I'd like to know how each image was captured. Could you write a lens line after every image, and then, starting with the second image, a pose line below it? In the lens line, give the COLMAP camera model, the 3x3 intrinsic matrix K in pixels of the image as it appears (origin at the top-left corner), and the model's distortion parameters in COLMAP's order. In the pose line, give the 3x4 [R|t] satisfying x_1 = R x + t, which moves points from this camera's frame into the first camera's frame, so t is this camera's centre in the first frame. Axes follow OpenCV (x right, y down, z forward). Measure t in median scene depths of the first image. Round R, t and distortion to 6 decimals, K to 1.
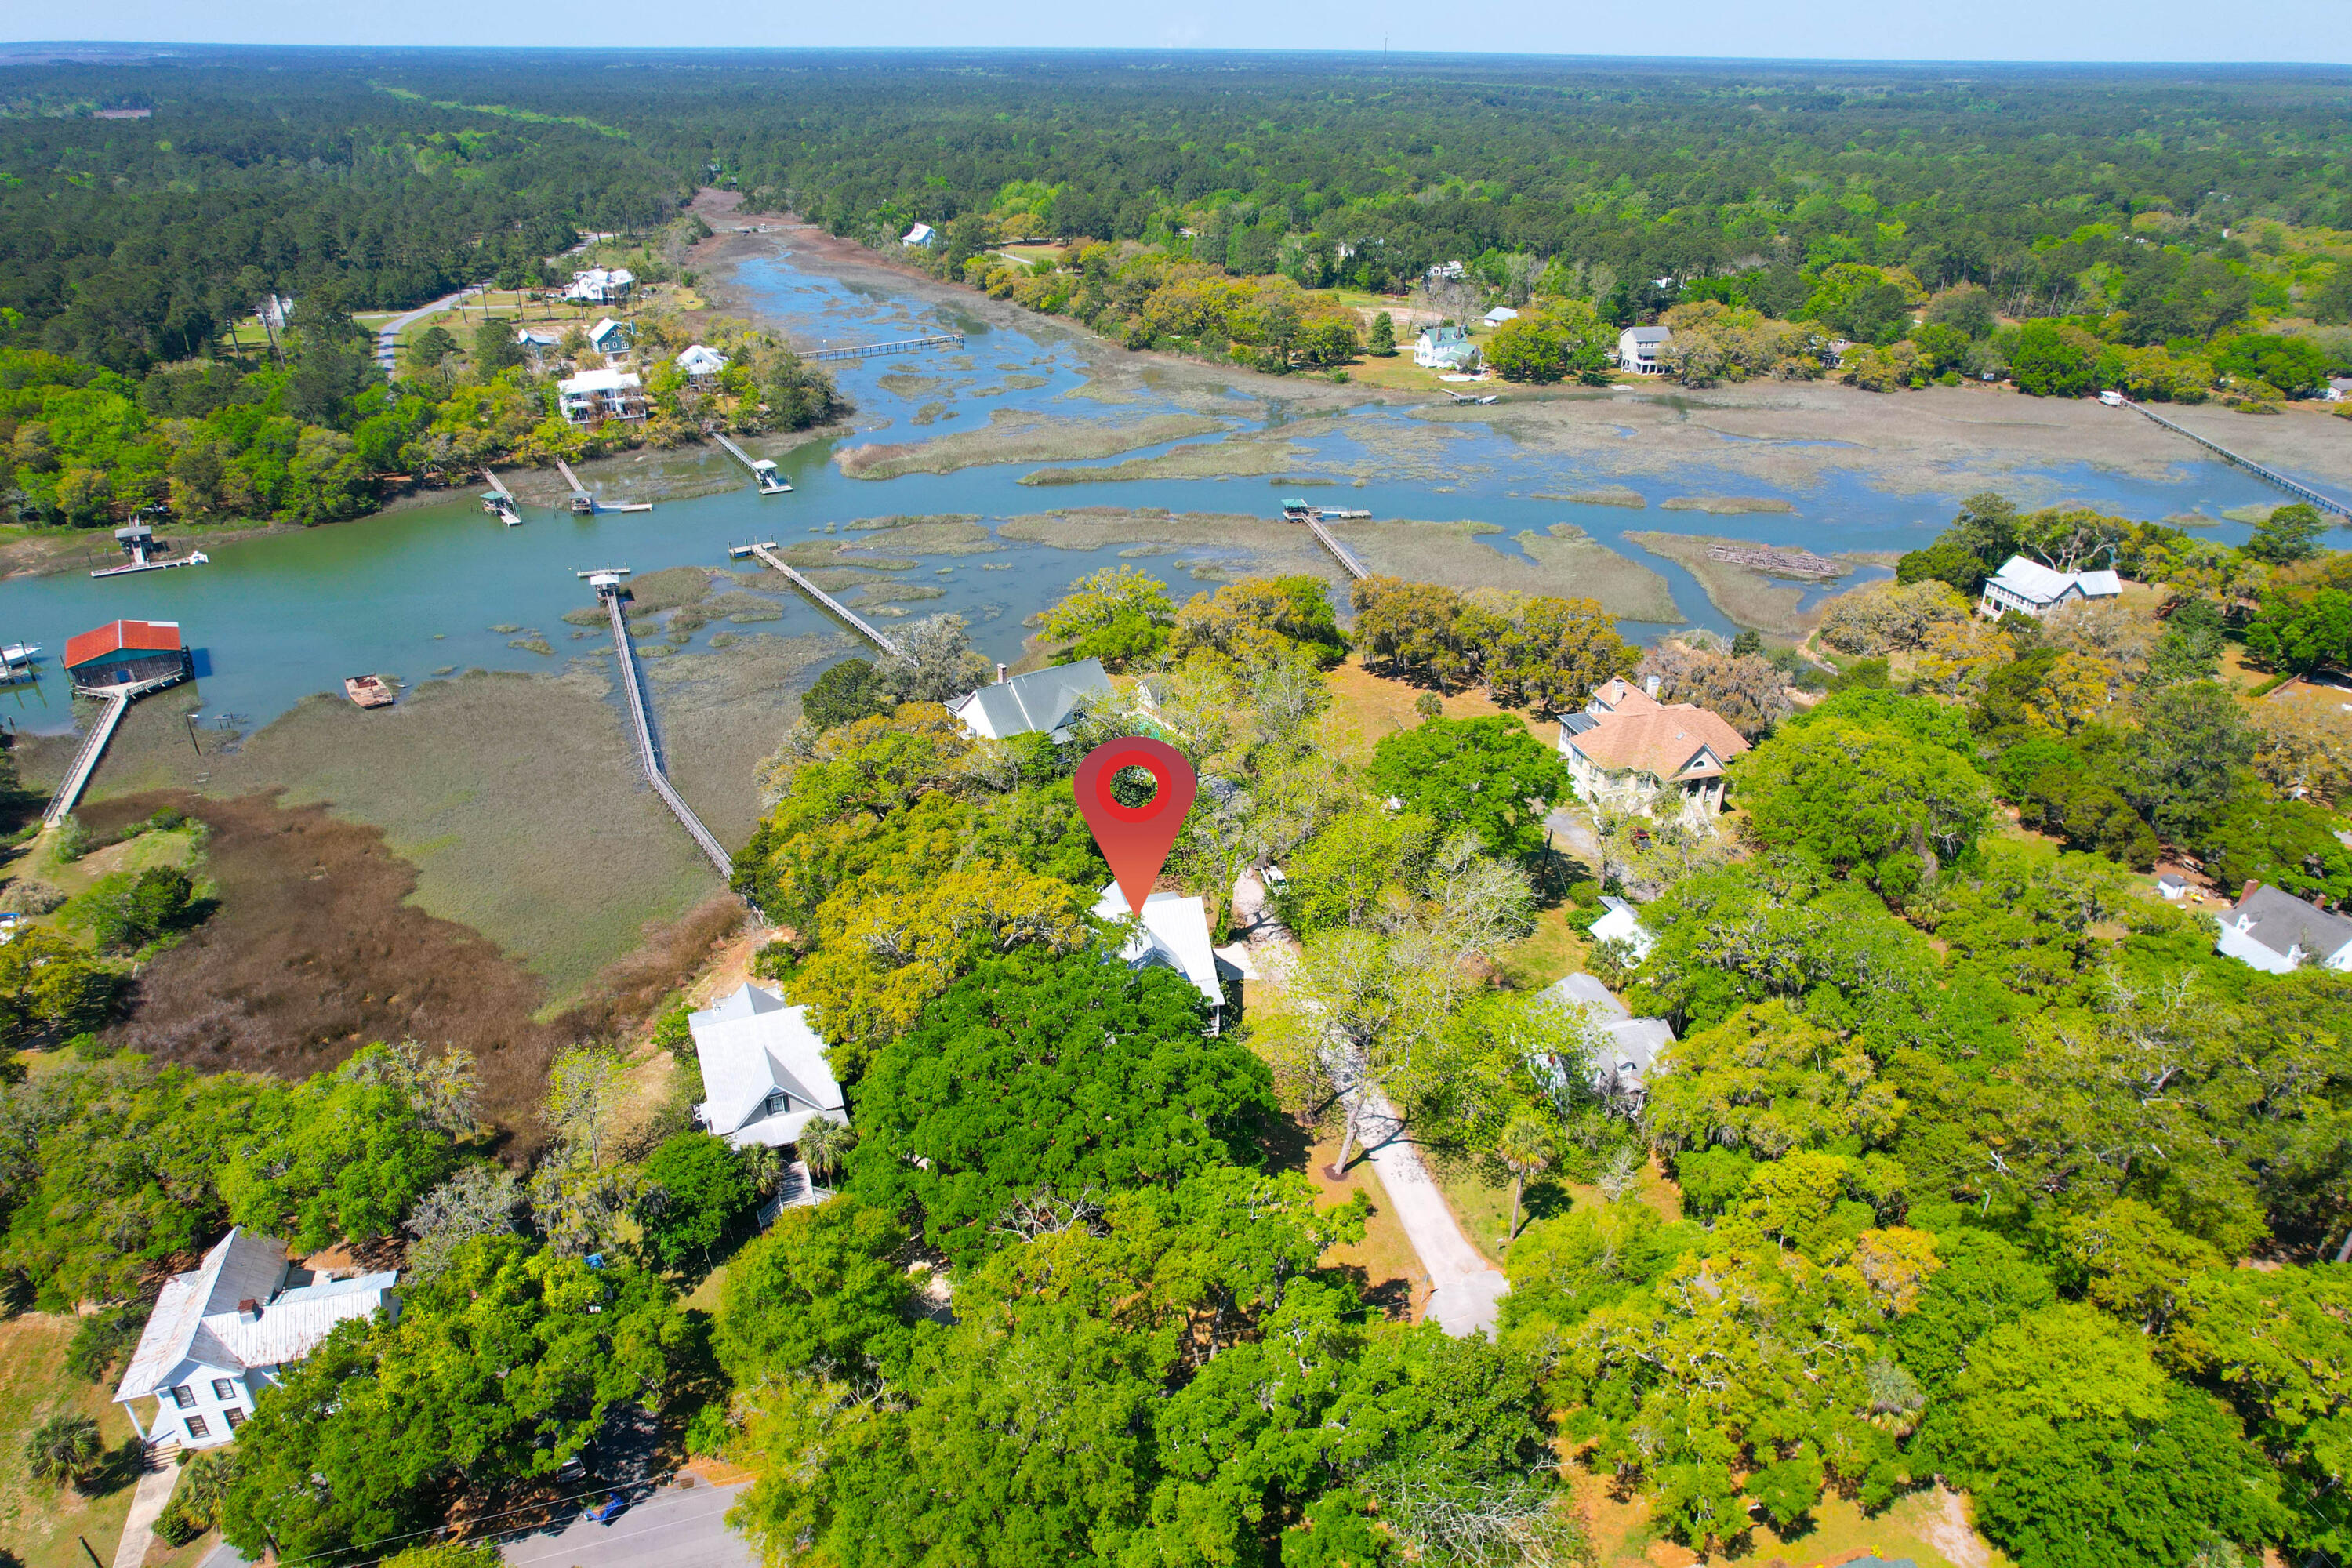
lens RADIAL K [[1512.0, 0, 1180.3], [0, 1512.0, 781.0], [0, 0, 1]] dist [-0.078978, 0.074311]
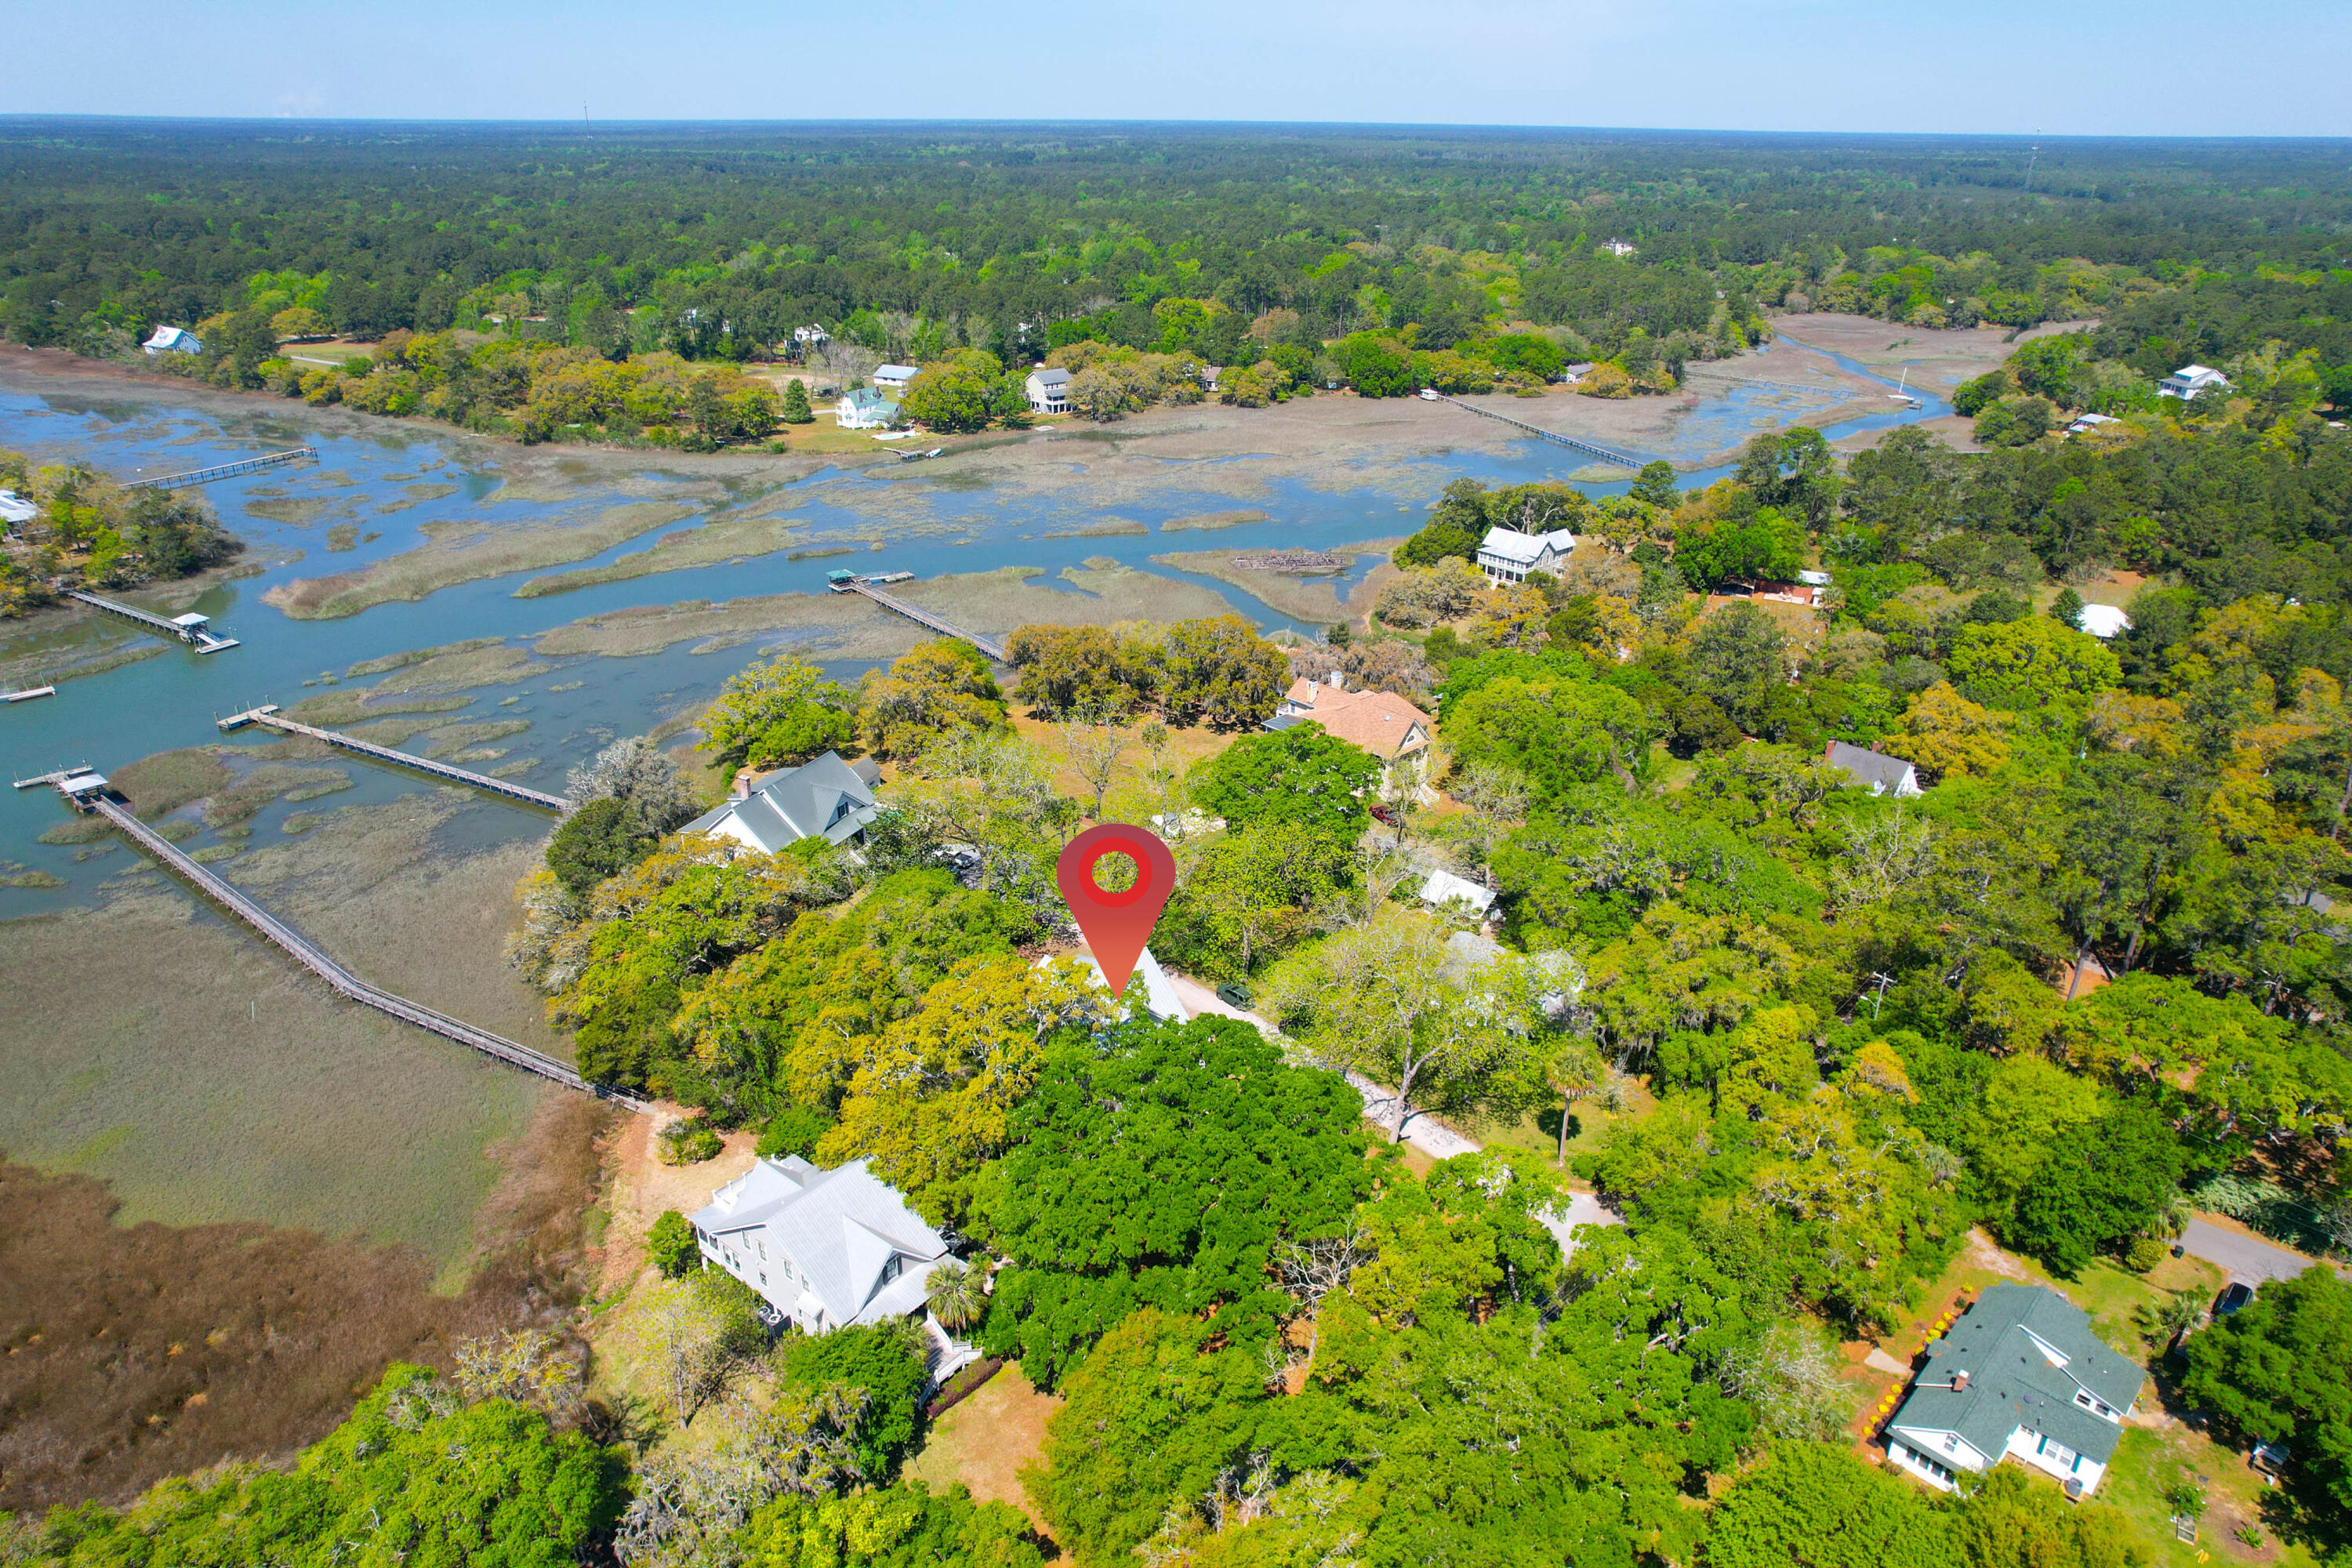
lens RADIAL K [[1512.0, 0, 1180.3], [0, 1512.0, 781.0], [0, 0, 1]] dist [-0.078978, 0.074311]
pose [[0.878430, -0.196459, 0.435619, -0.131965], [0.212118, 0.977158, 0.012949, -0.013671], [-0.428213, 0.081028, 0.900038, 0.026273]]
